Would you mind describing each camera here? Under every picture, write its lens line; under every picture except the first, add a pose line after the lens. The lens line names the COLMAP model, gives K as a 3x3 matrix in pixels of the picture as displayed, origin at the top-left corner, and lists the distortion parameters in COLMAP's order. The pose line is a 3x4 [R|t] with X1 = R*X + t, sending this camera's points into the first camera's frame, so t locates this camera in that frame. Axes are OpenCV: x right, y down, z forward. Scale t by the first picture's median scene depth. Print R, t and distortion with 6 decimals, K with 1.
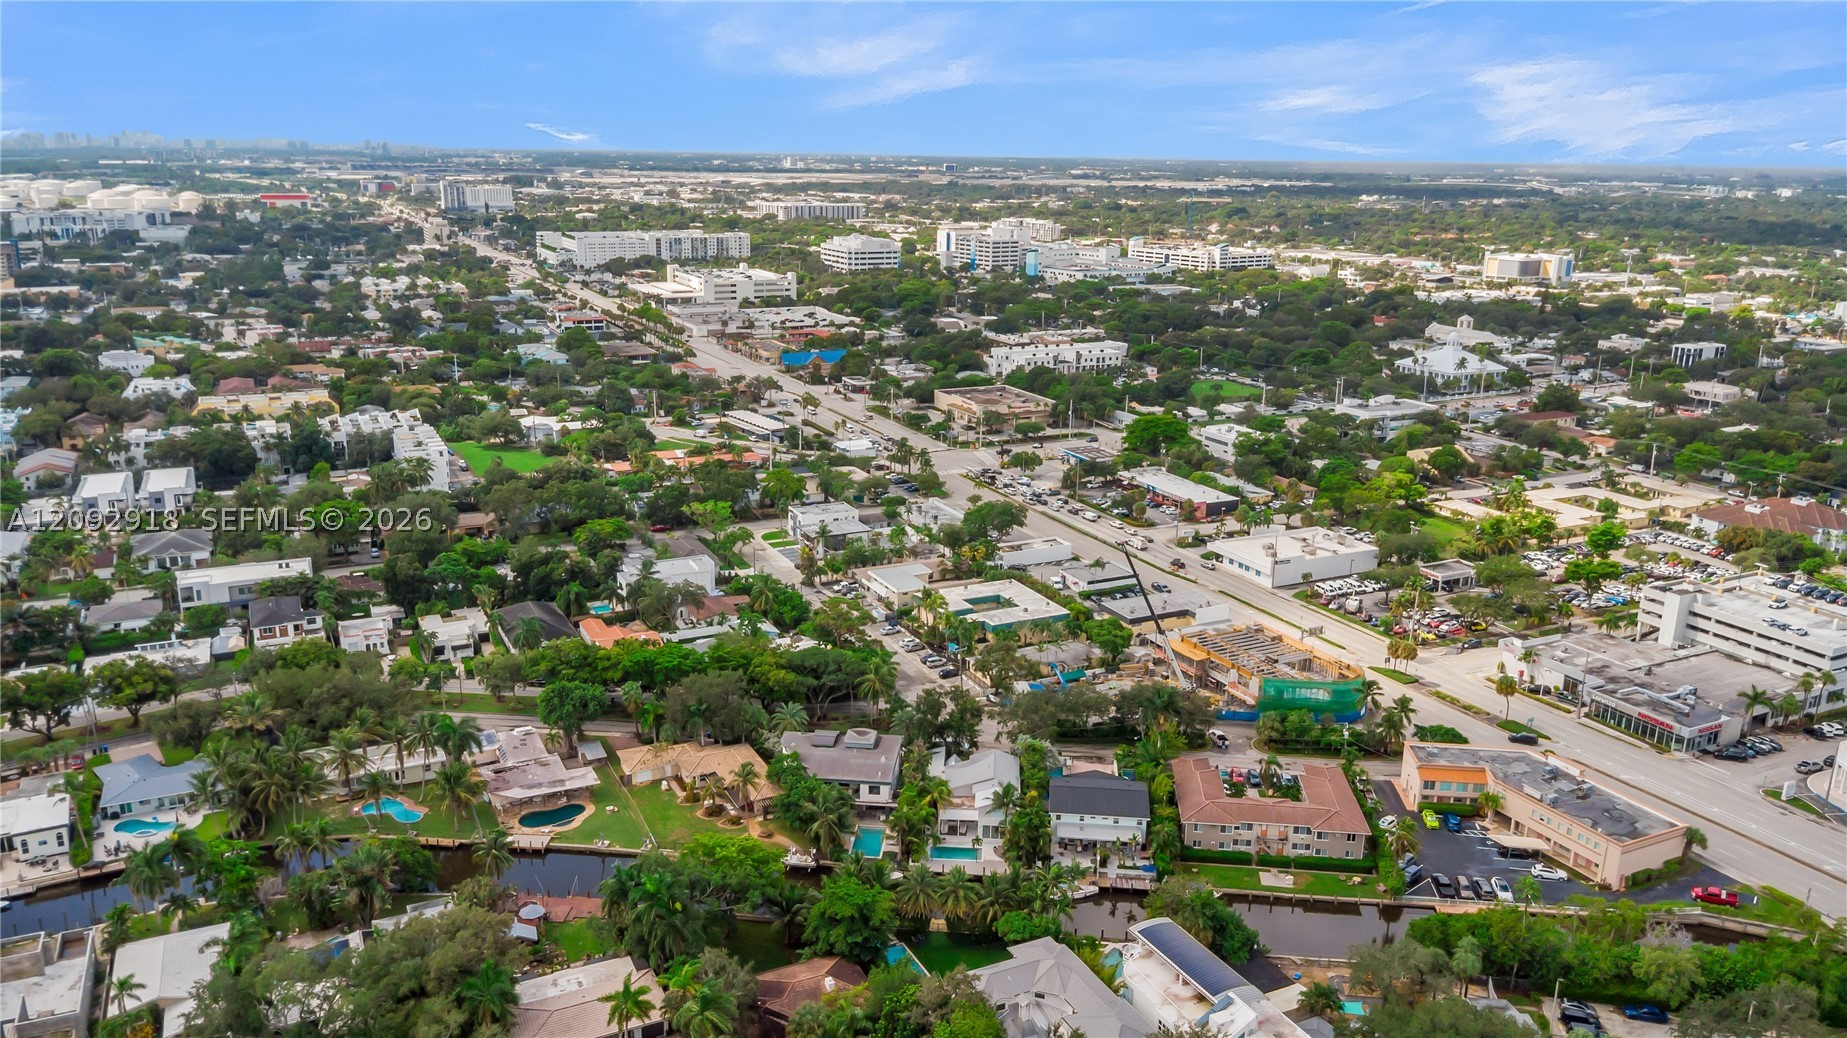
lens RADIAL K [[1337.6, 0, 923.5], [0, 1337.6, 519.0], [0, 0, 1]] dist [0.033722, -0.037116]
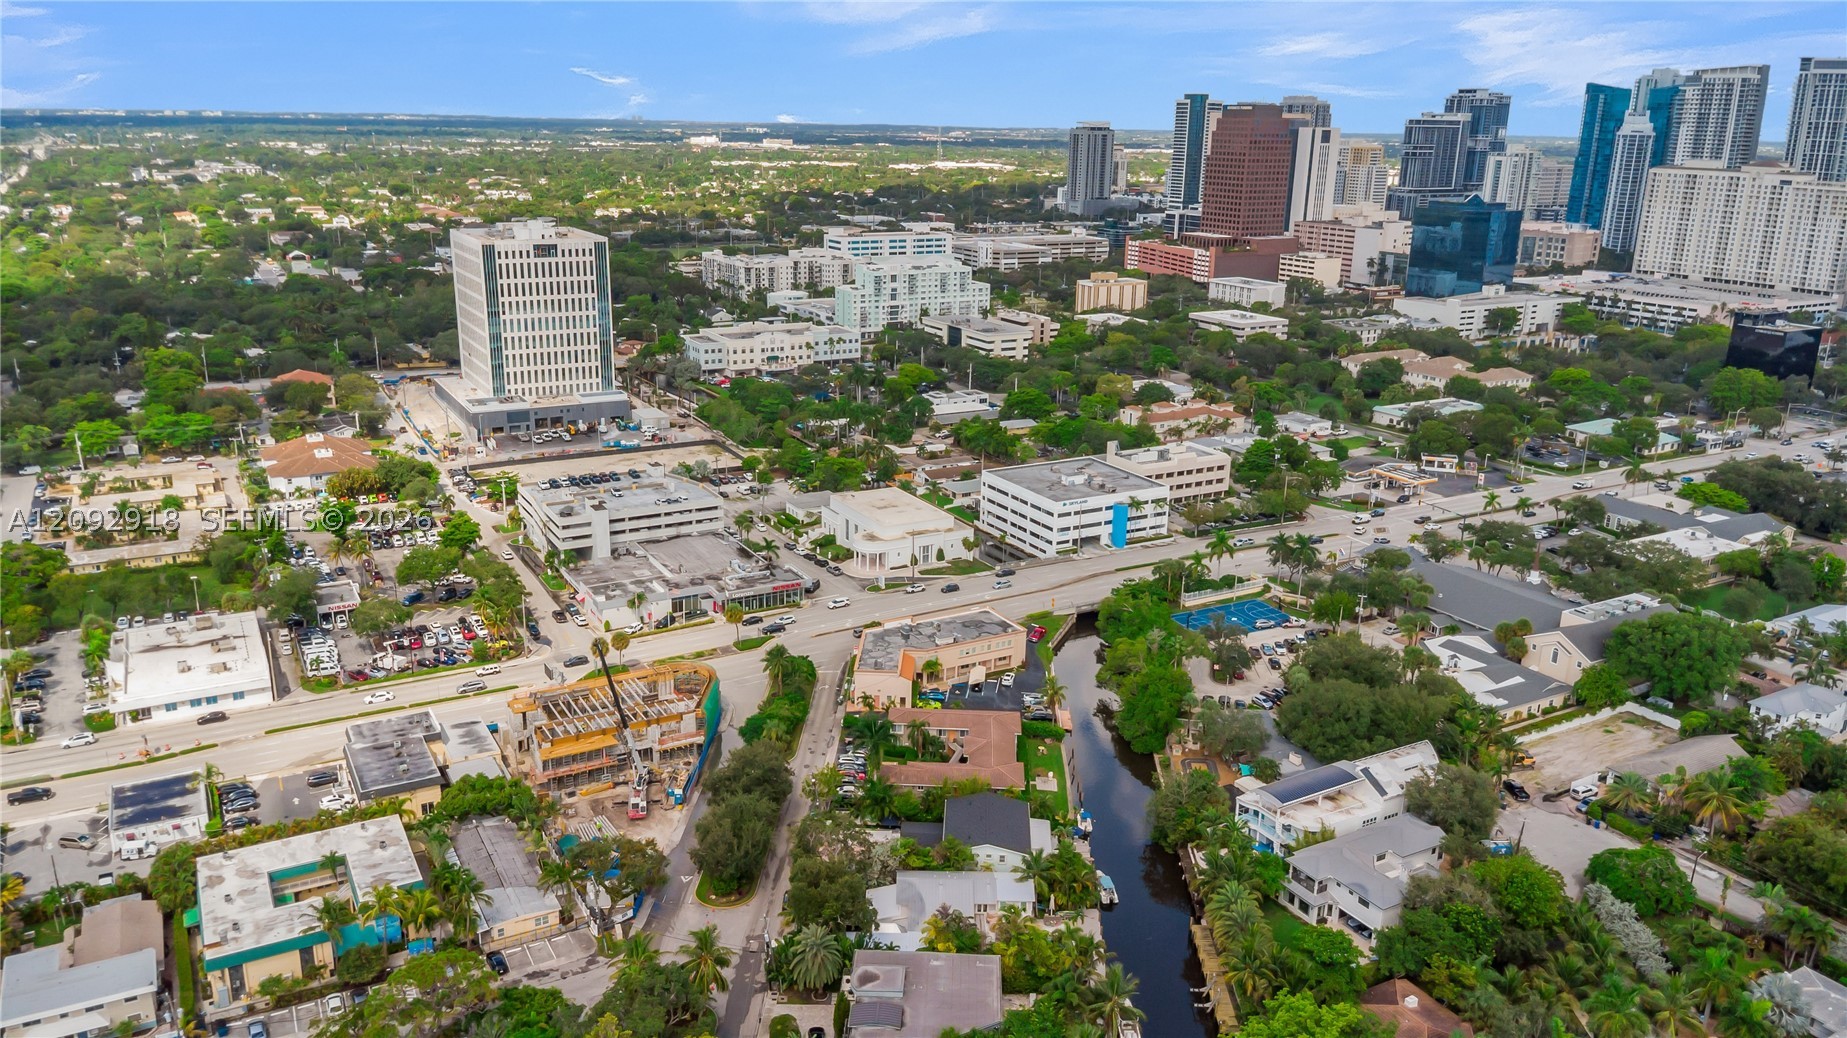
lens RADIAL K [[1337.6, 0, 923.5], [0, 1337.6, 519.0], [0, 0, 1]] dist [0.033722, -0.037116]
pose [[-0.079242, -0.288342, 0.954243, -0.475619], [0.248504, 0.921318, 0.299030, -0.186618], [-0.965384, 0.260829, -0.001353, 0.704832]]
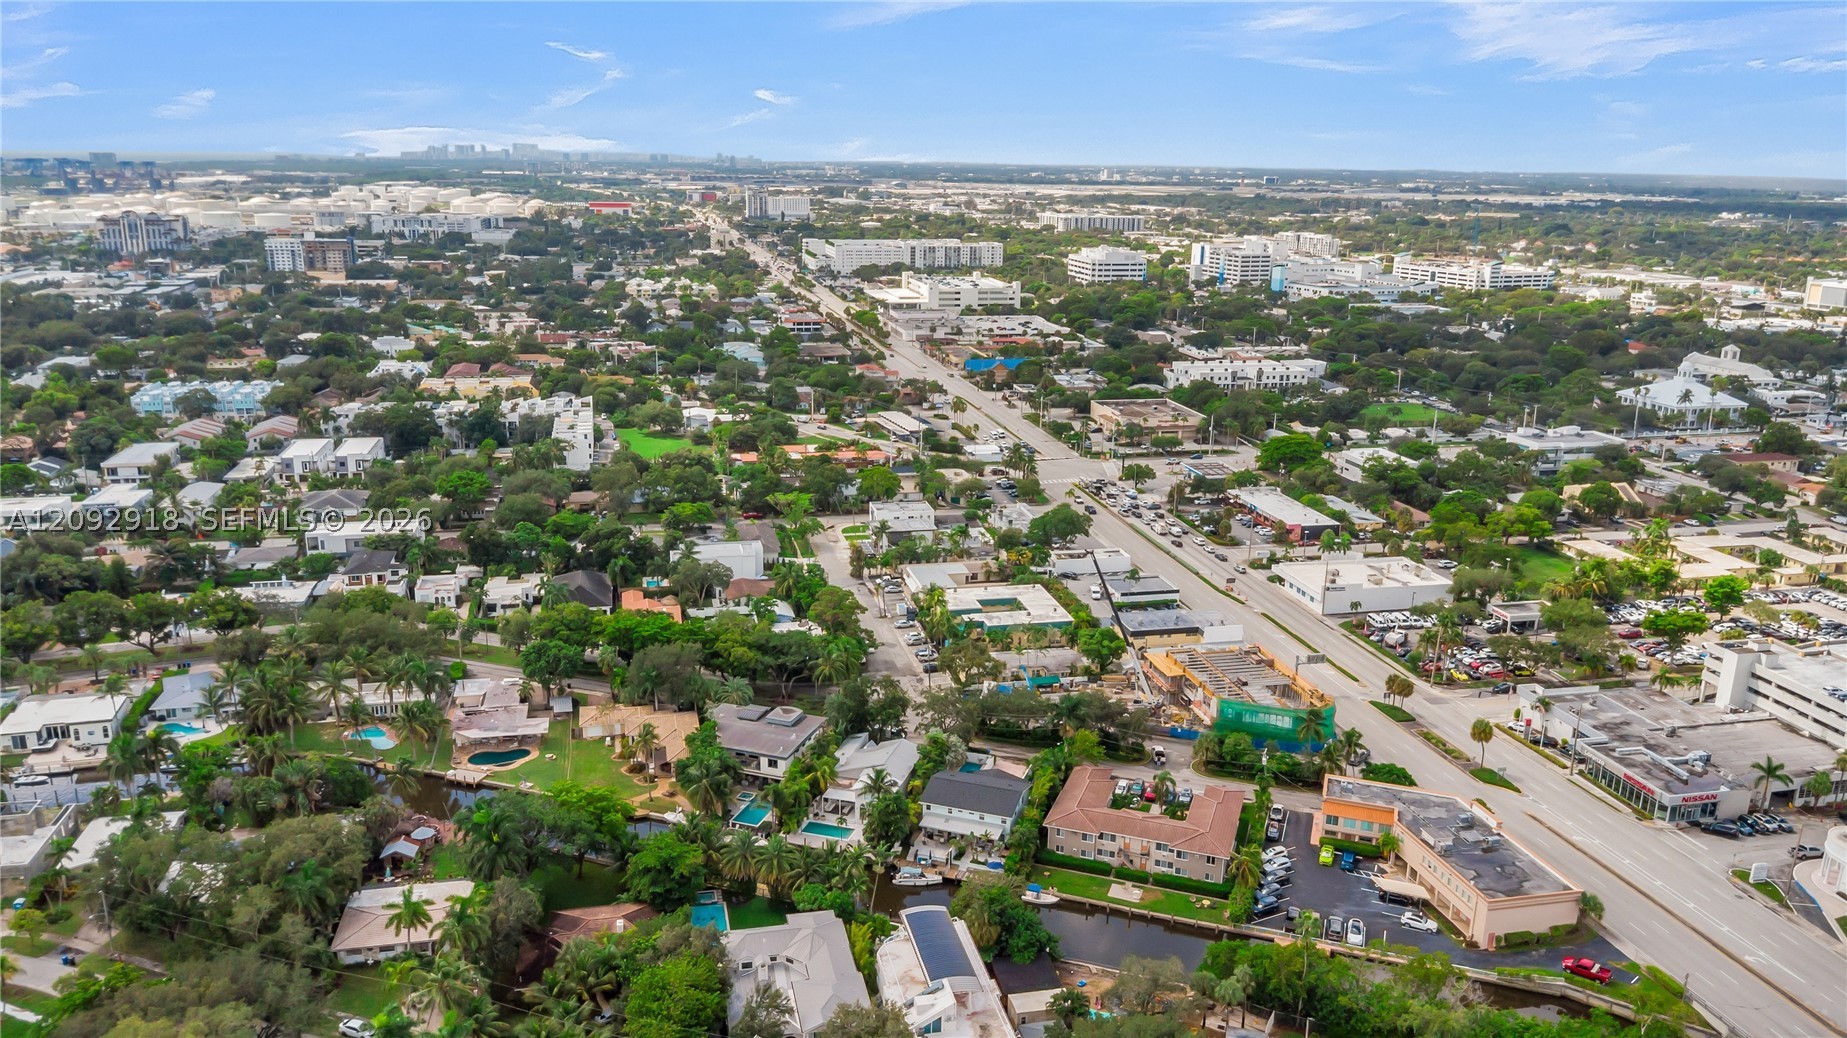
lens RADIAL K [[1337.6, 0, 923.5], [0, 1337.6, 519.0], [0, 0, 1]] dist [0.033722, -0.037116]
pose [[0.971917, 0.062829, -0.226781, 0.216570], [-0.064804, 0.997897, -0.001265, 0.002821], [0.226225, 0.015926, 0.973945, -0.001318]]
